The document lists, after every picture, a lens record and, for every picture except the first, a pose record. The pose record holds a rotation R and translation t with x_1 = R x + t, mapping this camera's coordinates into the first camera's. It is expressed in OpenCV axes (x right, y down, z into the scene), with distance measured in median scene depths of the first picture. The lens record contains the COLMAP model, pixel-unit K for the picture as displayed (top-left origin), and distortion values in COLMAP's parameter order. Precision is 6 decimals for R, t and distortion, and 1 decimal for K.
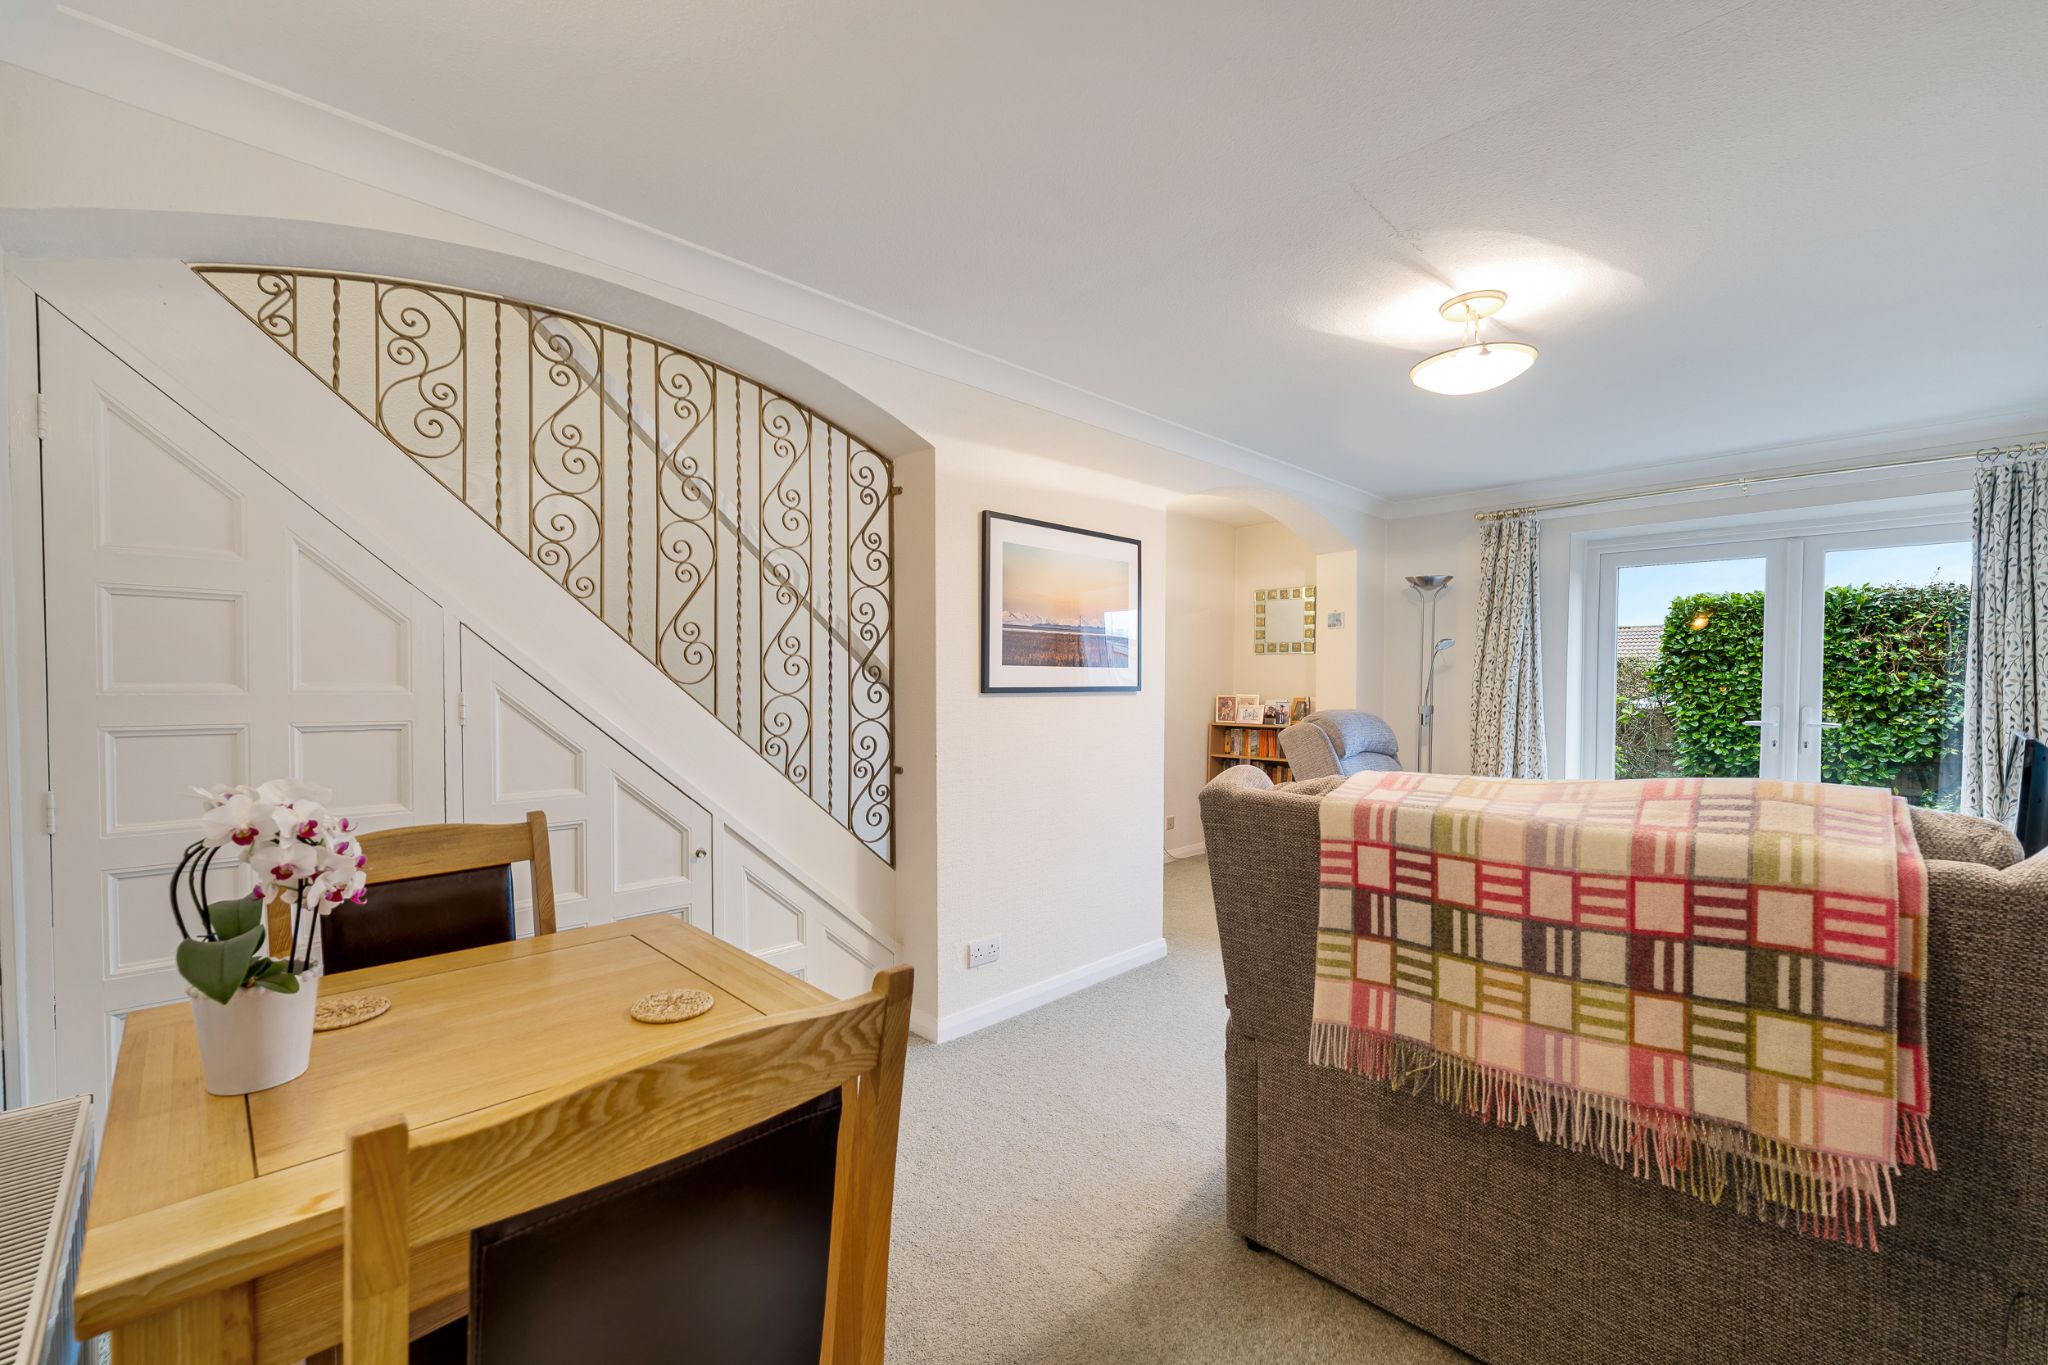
lens RADIAL K [[834.4, 0, 1033.5], [0, 834.4, 677.2], [0, 0, 1]] dist [-0.000236, -0.000659]
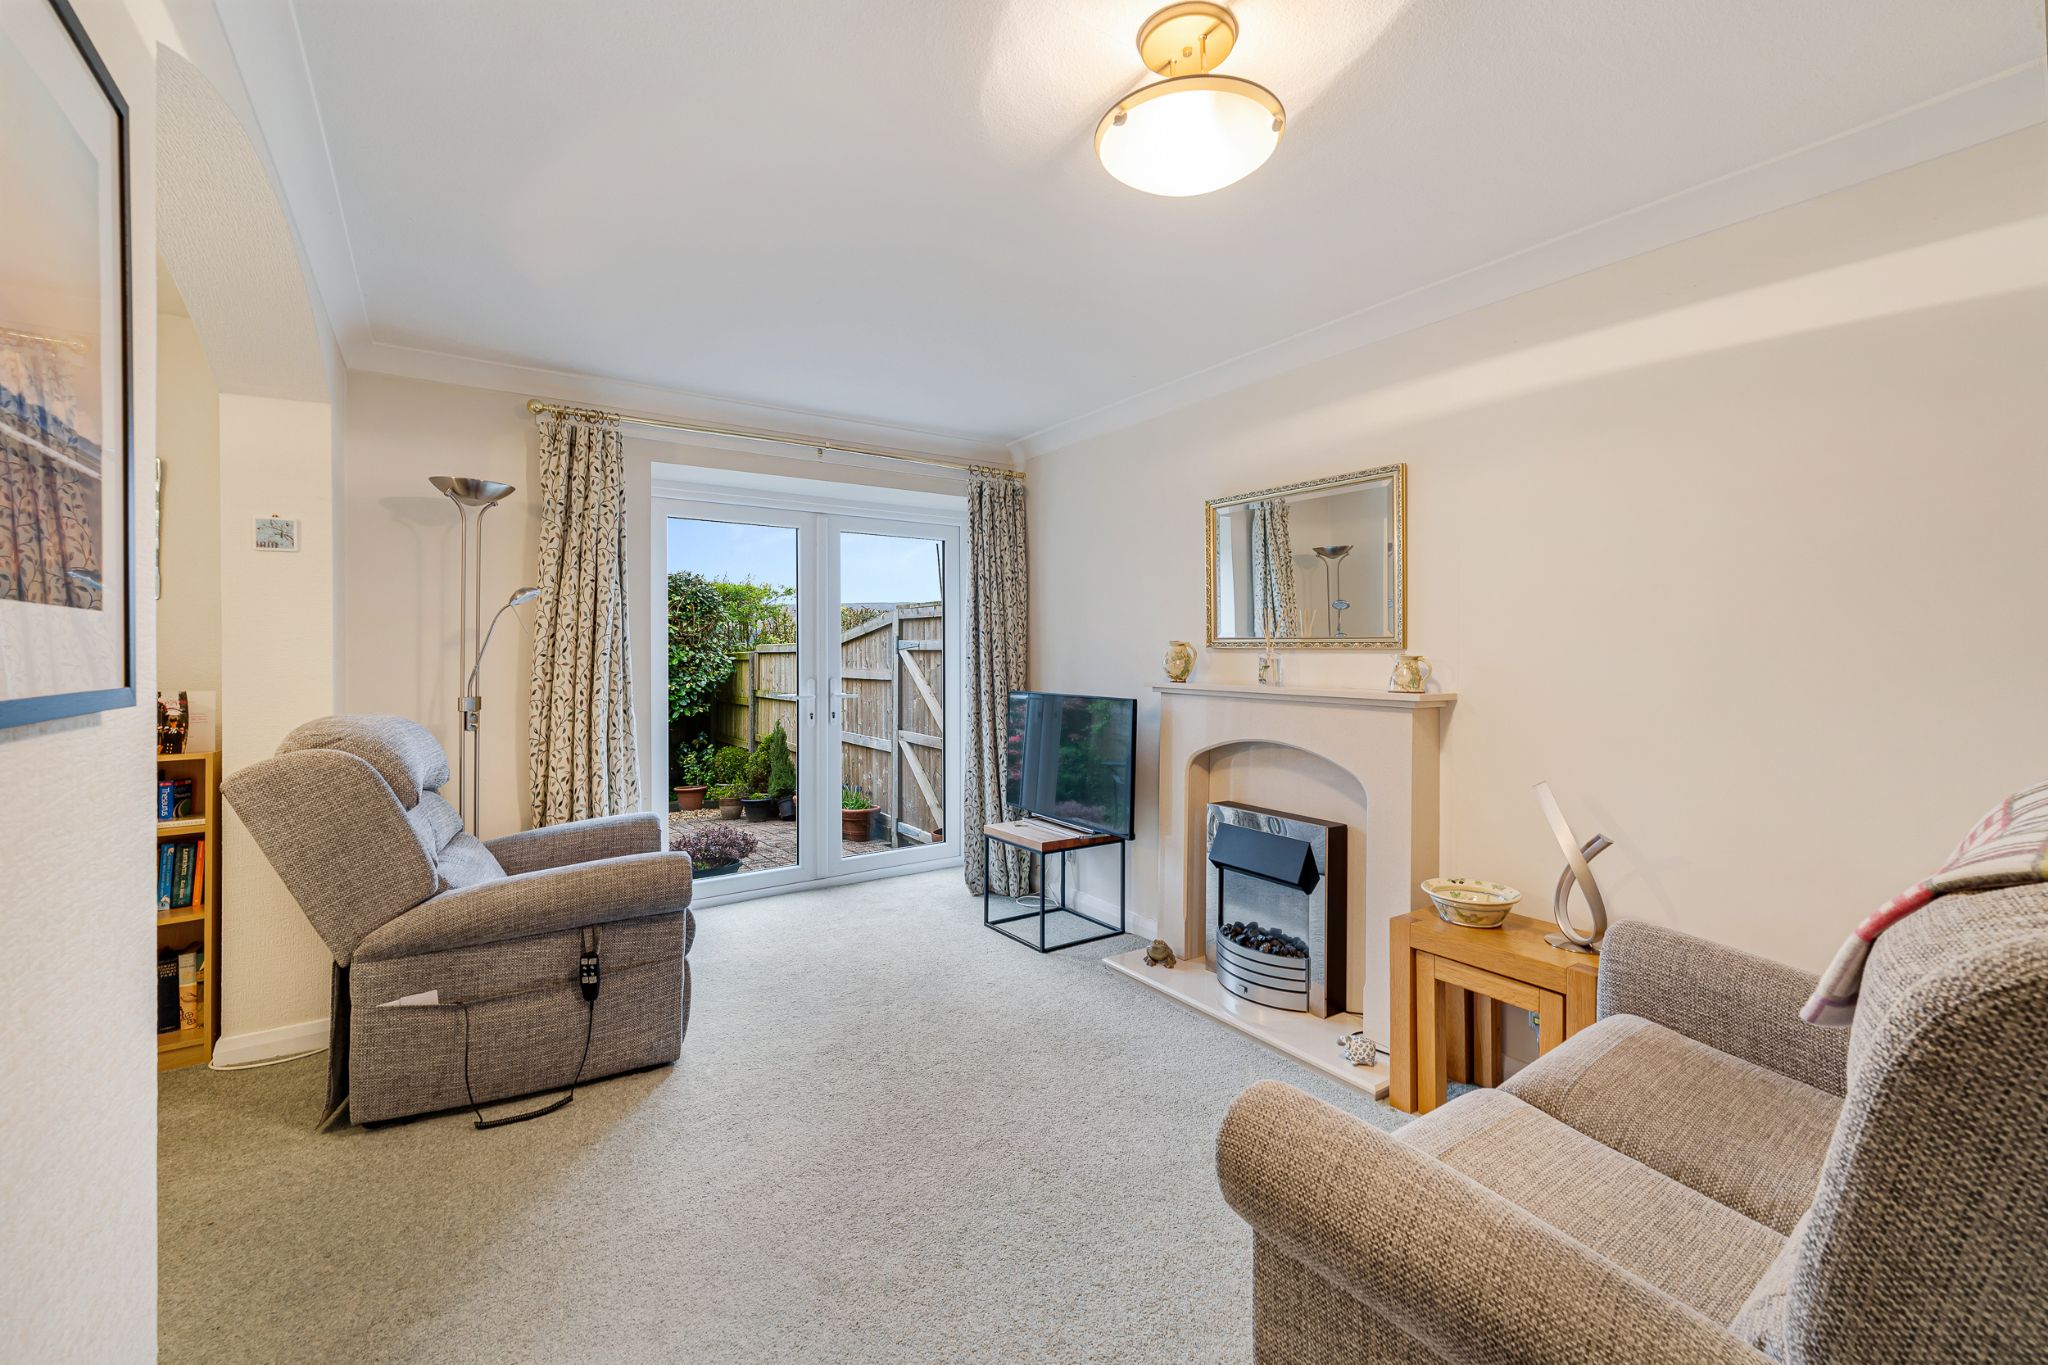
lens RADIAL K [[829.3, 0, 1027.7], [0, 829.3, 654.1], [0, 0, 1]] dist [0.000529, -0.000077]
pose [[0.151411, -0.006756, 0.988448, -0.056616], [0.001467, 0.999977, 0.006610, -0.000461], [-0.988470, 0.000450, 0.151417, 0.530620]]
